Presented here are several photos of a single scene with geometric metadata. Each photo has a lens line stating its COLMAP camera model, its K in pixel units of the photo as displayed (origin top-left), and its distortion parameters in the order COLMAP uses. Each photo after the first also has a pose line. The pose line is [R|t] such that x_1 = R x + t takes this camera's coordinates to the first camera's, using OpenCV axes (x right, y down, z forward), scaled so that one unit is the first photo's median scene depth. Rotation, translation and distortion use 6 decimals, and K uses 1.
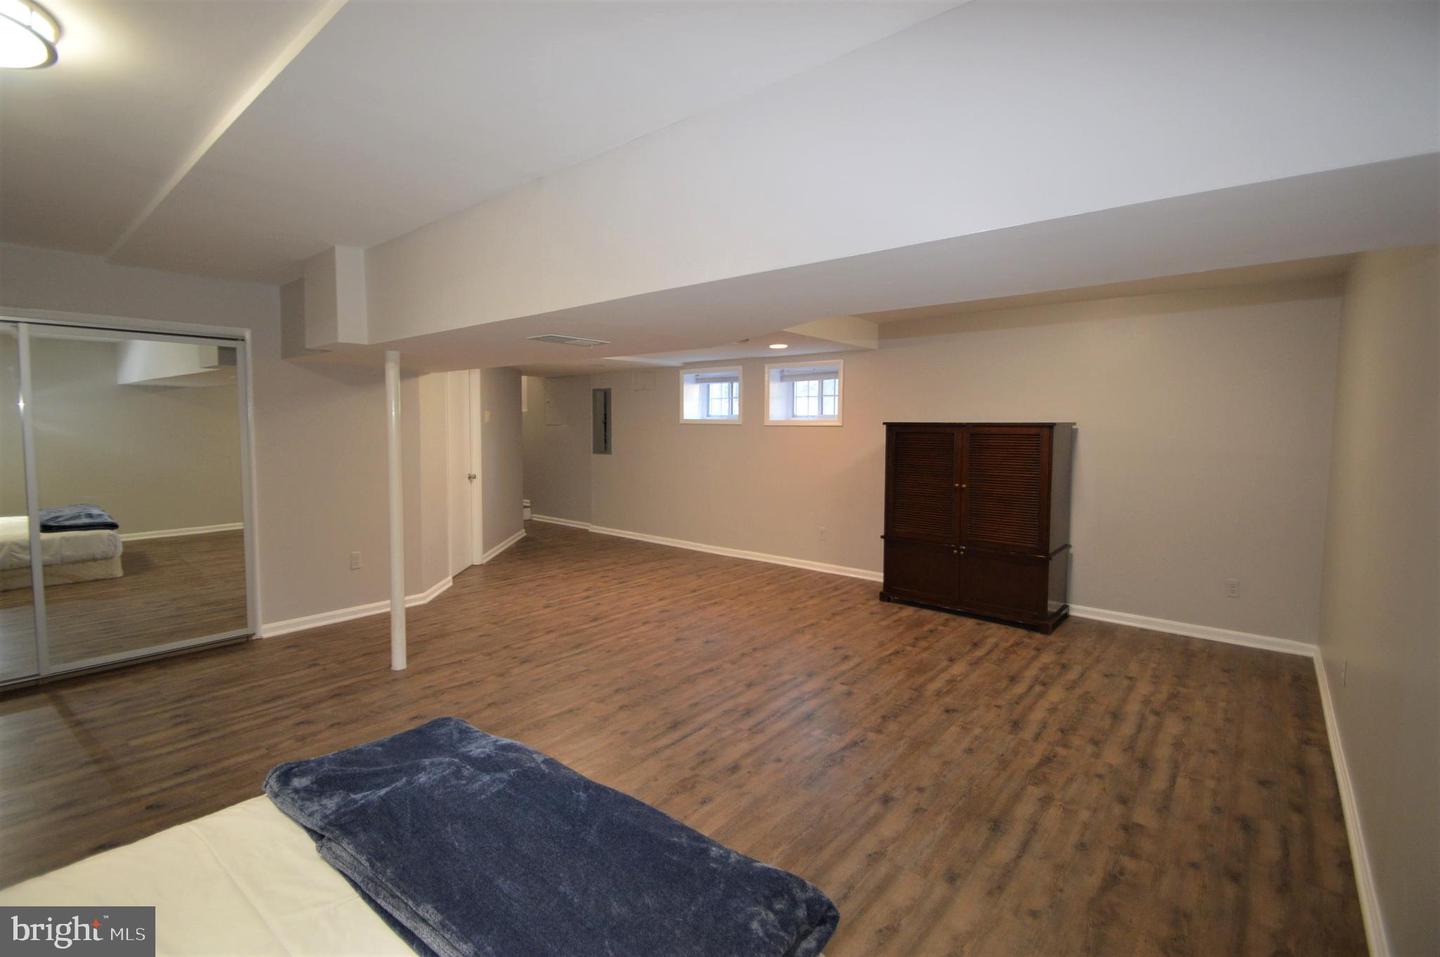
lens RADIAL K [[643.4, 0, 723.4], [0, 643.4, 471.4], [0, 0, 1]] dist [0.003952, -0.008799]
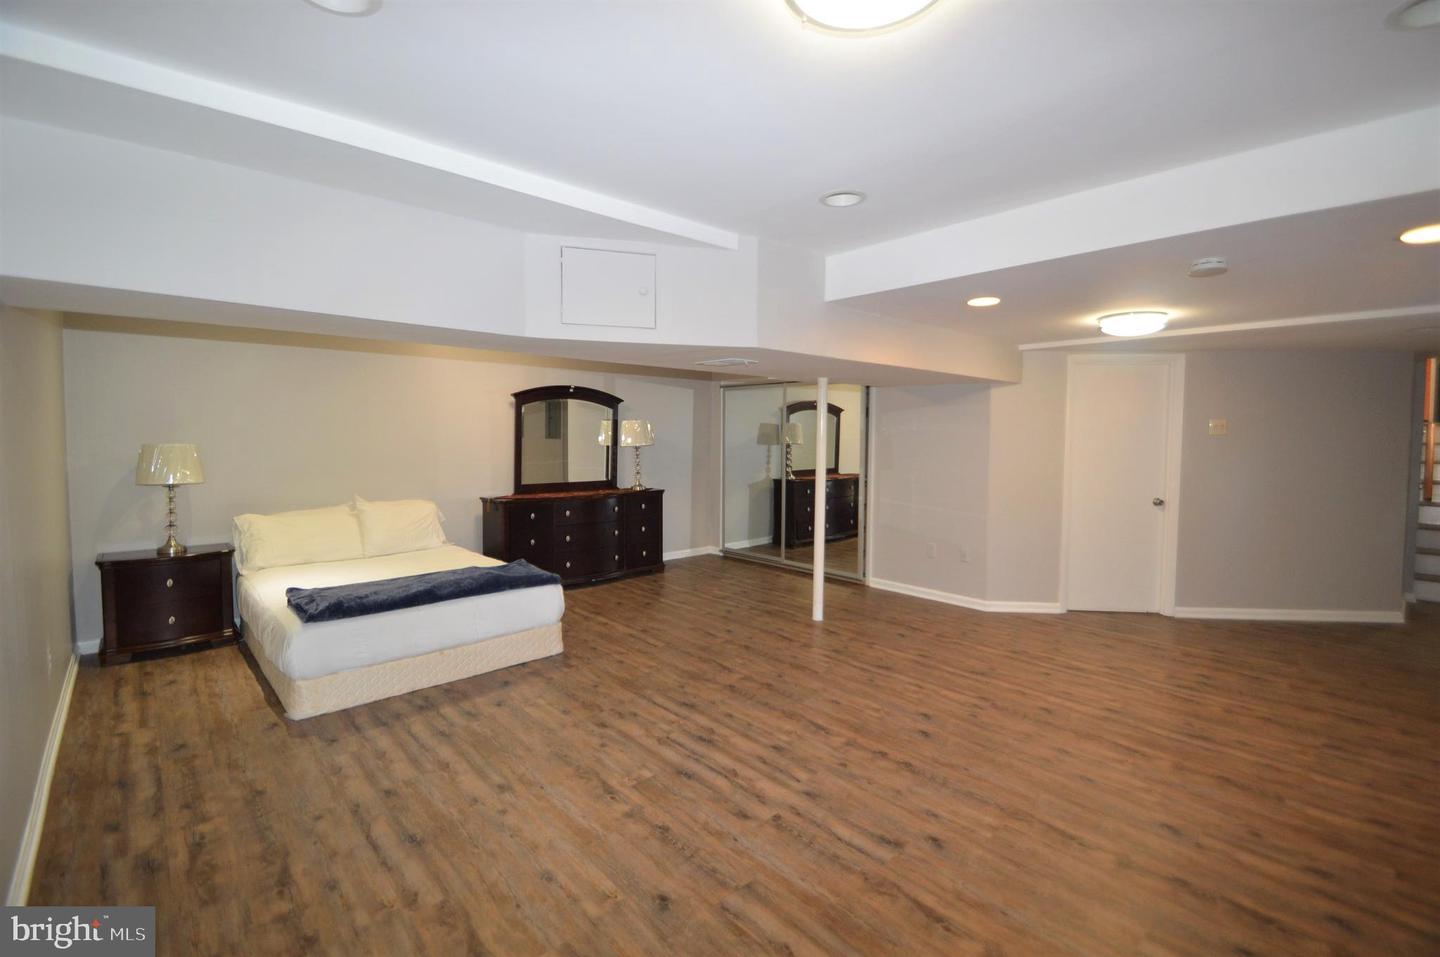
lens RADIAL K [[643.4, 0, 725.0], [0, 643.4, 472.5], [0, 0, 1]] dist [0.003952, -0.008799]
pose [[-0.133262, 0.057721, -0.989399, 0.893157], [-0.084246, 0.994030, 0.069338, -0.073995], [0.987494, 0.092593, -0.127603, 1.065117]]
